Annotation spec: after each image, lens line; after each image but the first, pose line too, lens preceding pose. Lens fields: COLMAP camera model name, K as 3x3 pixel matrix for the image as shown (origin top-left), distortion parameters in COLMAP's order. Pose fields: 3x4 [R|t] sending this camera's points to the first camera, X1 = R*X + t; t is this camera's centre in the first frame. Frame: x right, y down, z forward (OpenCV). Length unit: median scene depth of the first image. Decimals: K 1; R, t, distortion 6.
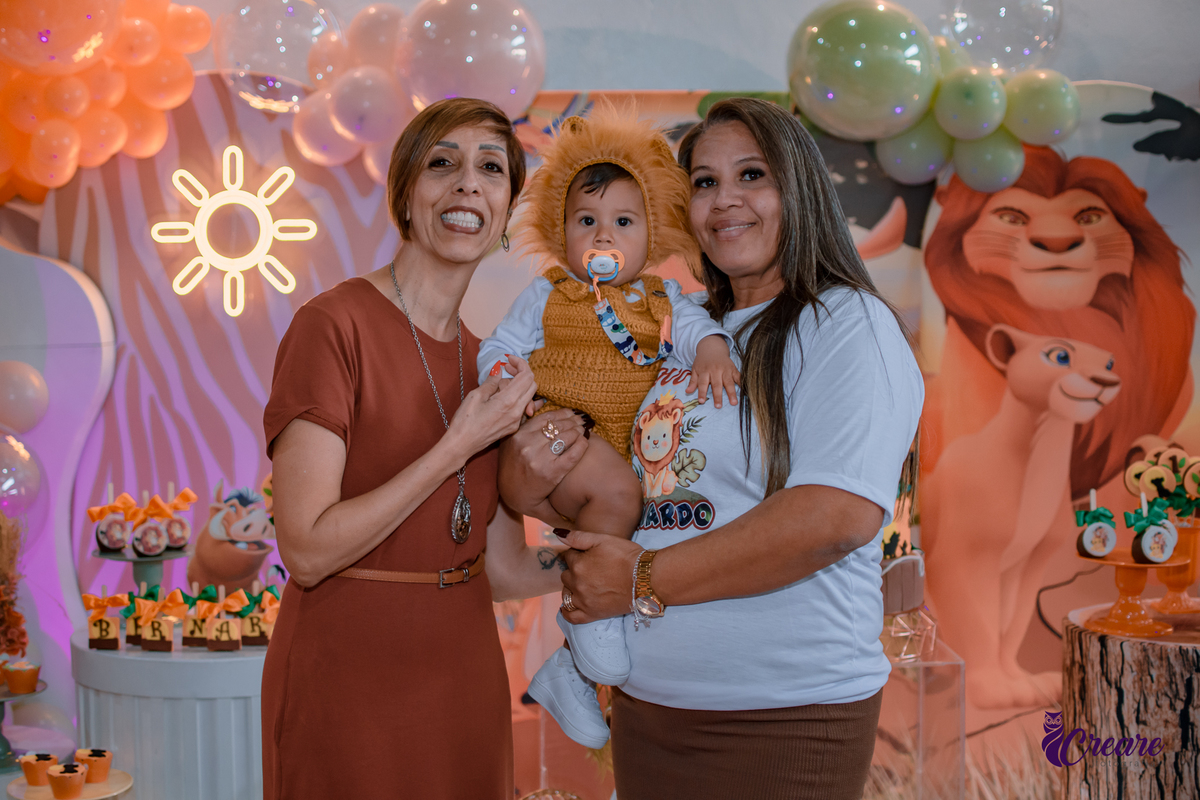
lens RADIAL K [[1879.2, 0, 600.0], [0, 1879.2, 400.0], [0, 0, 1]] dist [-0.177551, 0.054937]
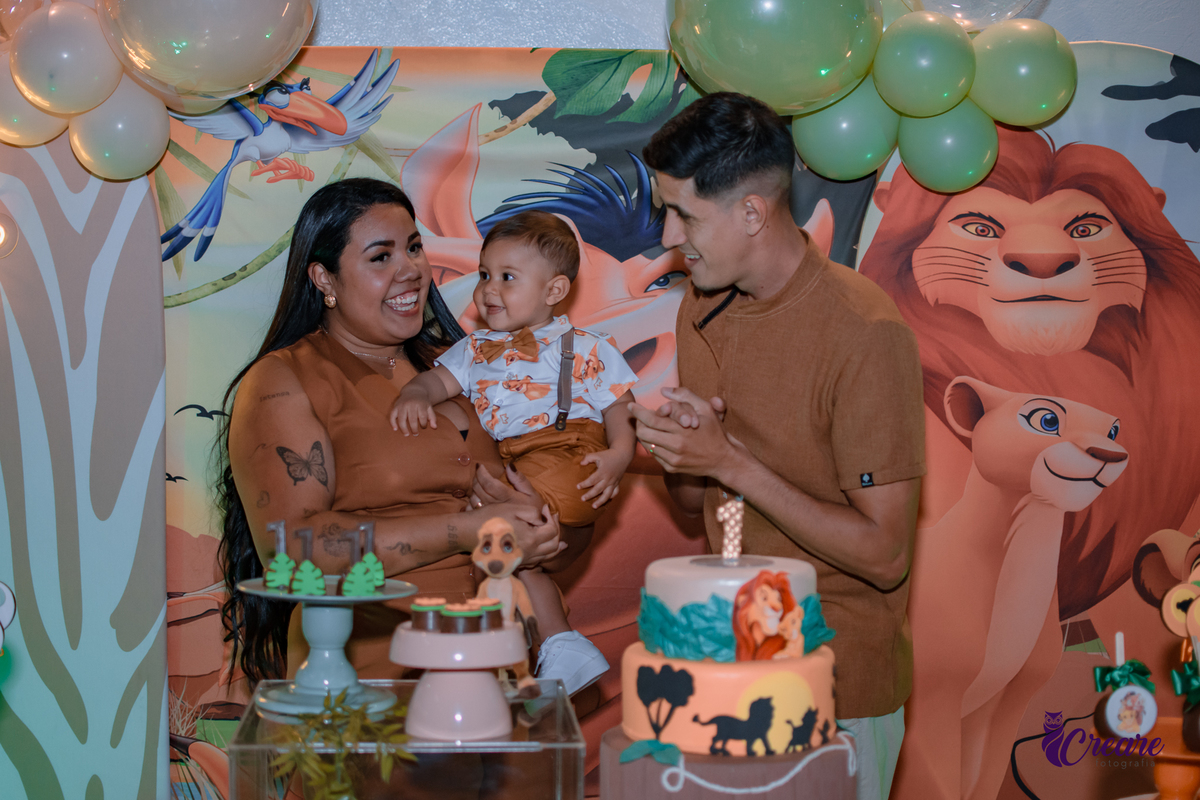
lens RADIAL K [[1879.2, 0, 600.0], [0, 1879.2, 400.0], [0, 0, 1]] dist [-0.177551, 0.054937]
pose [[0.999357, 0.005829, 0.035379, 0.048971], [-0.005473, 0.999934, -0.010144, -0.022906], [-0.035436, 0.009944, 0.999322, 0.284111]]
